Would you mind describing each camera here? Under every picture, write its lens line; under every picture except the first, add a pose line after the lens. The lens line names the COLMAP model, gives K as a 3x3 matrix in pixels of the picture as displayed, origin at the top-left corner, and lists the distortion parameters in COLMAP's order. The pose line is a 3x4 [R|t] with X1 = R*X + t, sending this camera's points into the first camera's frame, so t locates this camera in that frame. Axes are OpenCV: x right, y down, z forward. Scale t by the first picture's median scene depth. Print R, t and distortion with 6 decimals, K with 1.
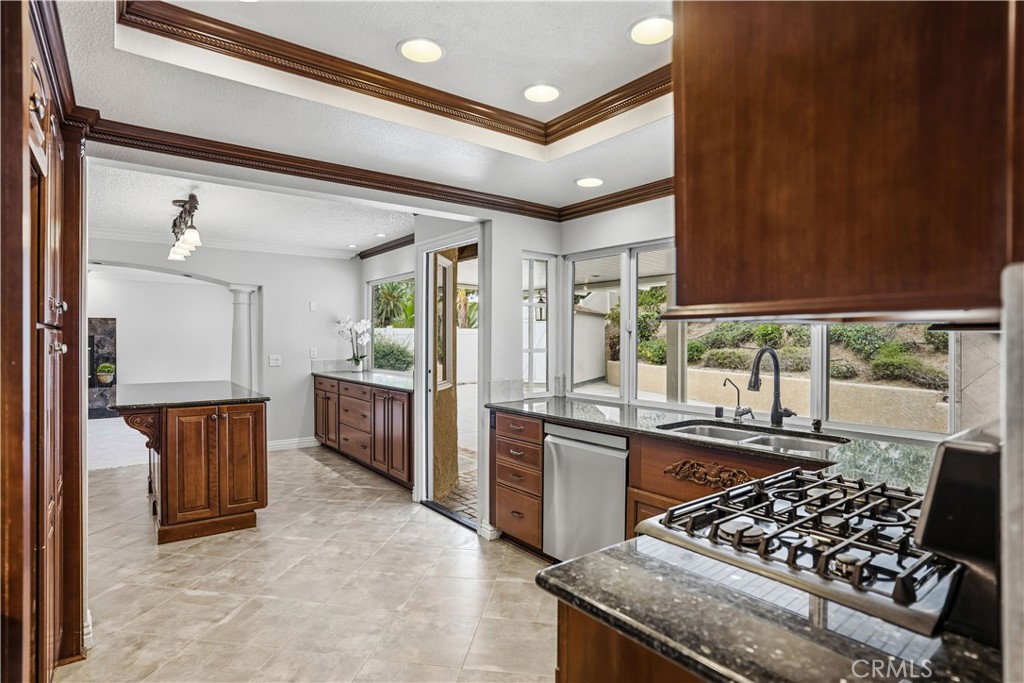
lens RADIAL K [[523.5, 0, 514.3], [0, 523.5, 339.4], [0, 0, 1]] dist [-0.048094, 0.003002]
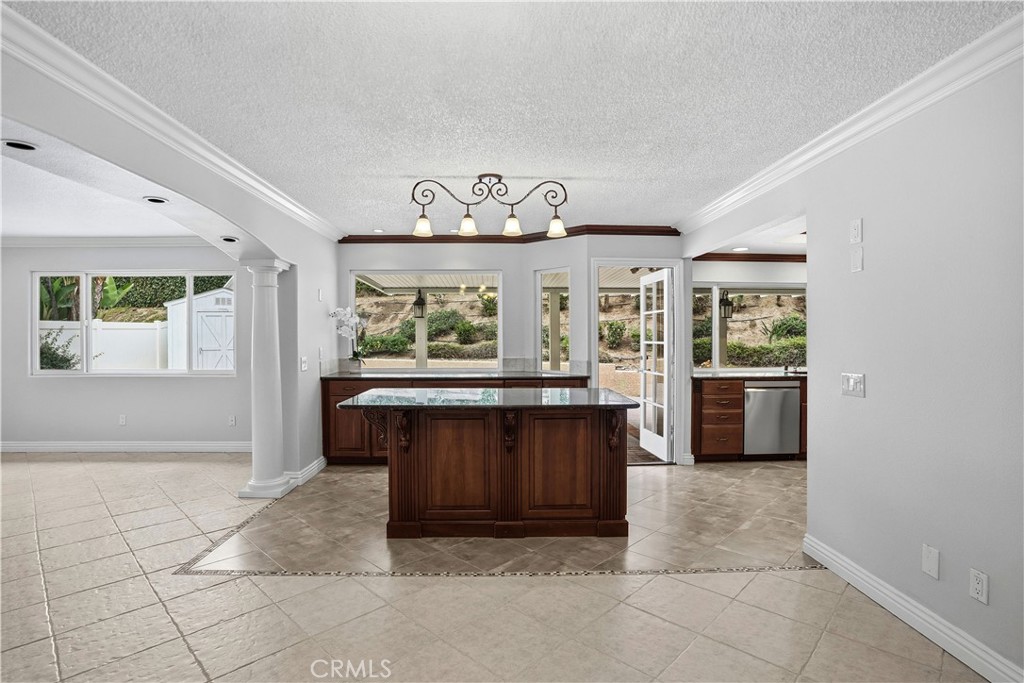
lens RADIAL K [[507.2, 0, 479.5], [0, 507.2, 342.3], [0, 0, 1]] dist [-0.061392, 0.020700]
pose [[0.606618, -0.014062, 0.794869, -1.846690], [0.002565, 0.999873, 0.015731, -0.003766], [-0.794989, -0.007504, 0.606577, 0.687625]]
